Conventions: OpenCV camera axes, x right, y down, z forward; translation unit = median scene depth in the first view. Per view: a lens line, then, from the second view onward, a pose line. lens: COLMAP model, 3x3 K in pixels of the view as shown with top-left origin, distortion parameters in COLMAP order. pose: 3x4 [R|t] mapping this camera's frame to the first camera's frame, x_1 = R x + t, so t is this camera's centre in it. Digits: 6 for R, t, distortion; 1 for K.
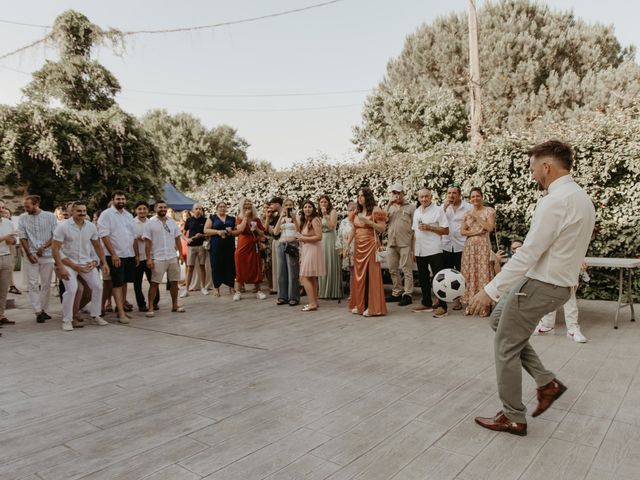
lens RADIAL K [[491.2, 0, 320.0], [0, 491.2, 240.0], [0, 0, 1]] dist [0.006825, 0.001196]
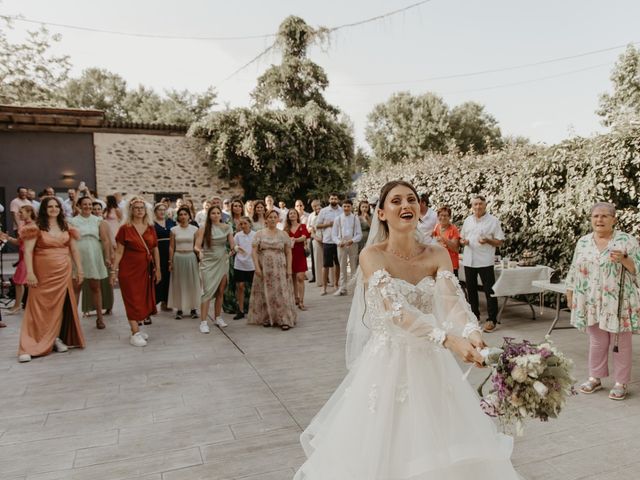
lens RADIAL K [[514.6, 0, 328.8], [0, 514.6, 236.9], [0, 0, 1]] dist [0.008408, 0.004726]
pose [[0.865072, 0.046468, -0.499492, 0.194287], [-0.029621, 0.998695, 0.041608, -0.026914], [0.500773, -0.021198, 0.865319, 0.040417]]
